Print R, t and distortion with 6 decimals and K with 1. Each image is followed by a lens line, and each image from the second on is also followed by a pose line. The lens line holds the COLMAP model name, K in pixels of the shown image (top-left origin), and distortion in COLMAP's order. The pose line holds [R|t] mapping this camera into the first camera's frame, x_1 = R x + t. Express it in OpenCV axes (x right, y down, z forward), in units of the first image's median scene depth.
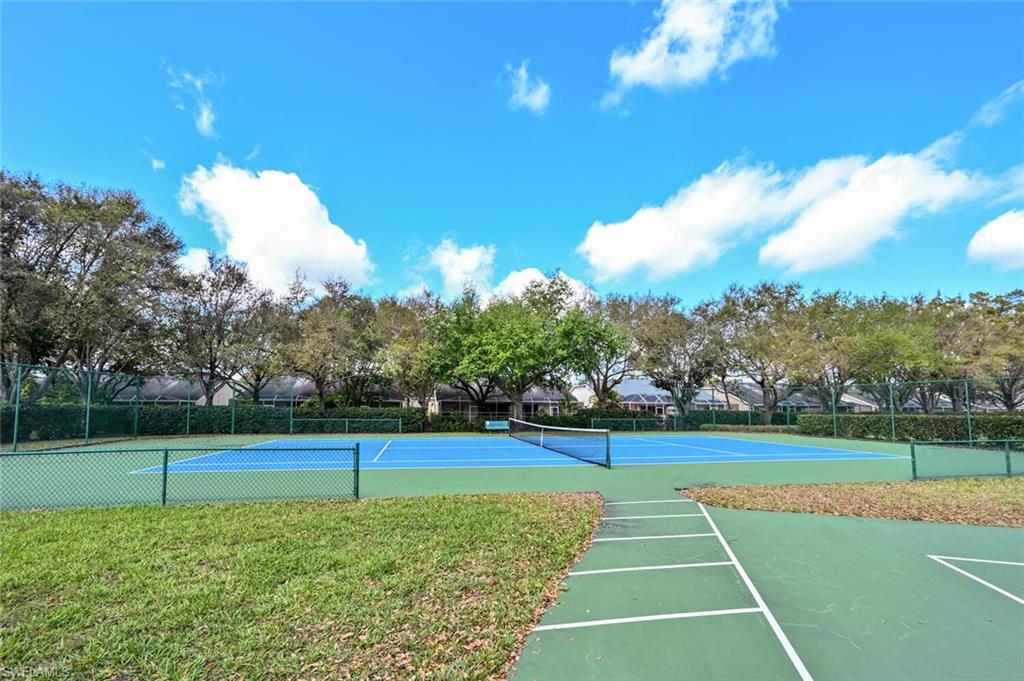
lens RADIAL K [[419.3, 0, 509.3], [0, 419.3, 351.8], [0, 0, 1]] dist [0.000431, 0.000167]
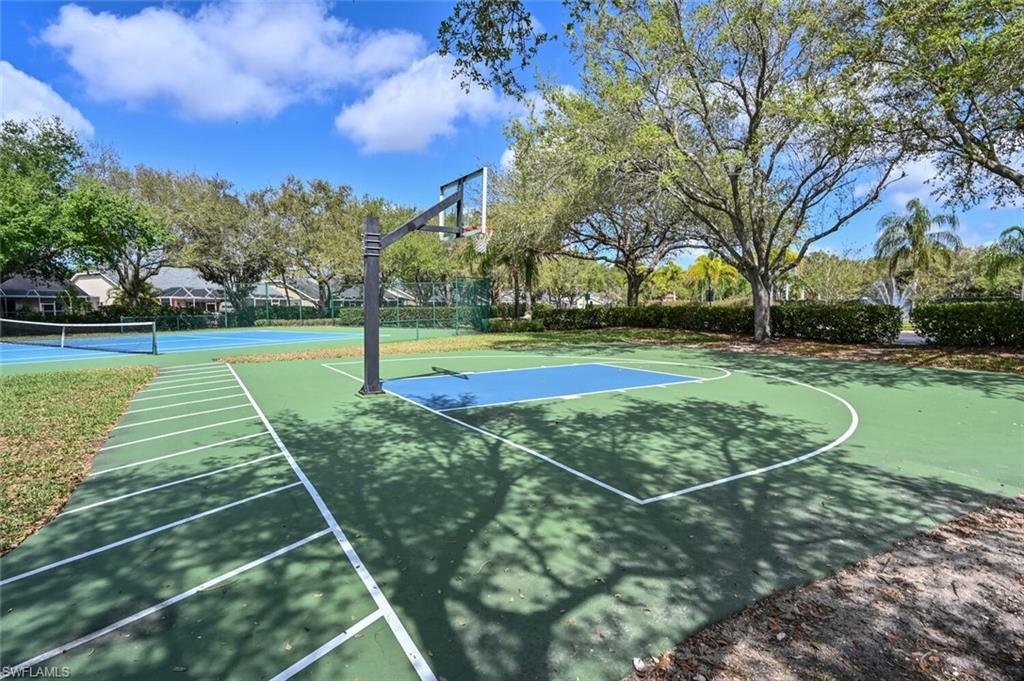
lens RADIAL K [[530.5, 0, 512.5], [0, 530.5, 355.8], [0, 0, 1]] dist [-0.000879, -0.000554]
pose [[0.658785, -0.081309, 0.747925, -0.074459], [-0.092164, 0.977933, 0.187493, -0.030560], [-0.746665, -0.192450, 0.636753, -0.233884]]
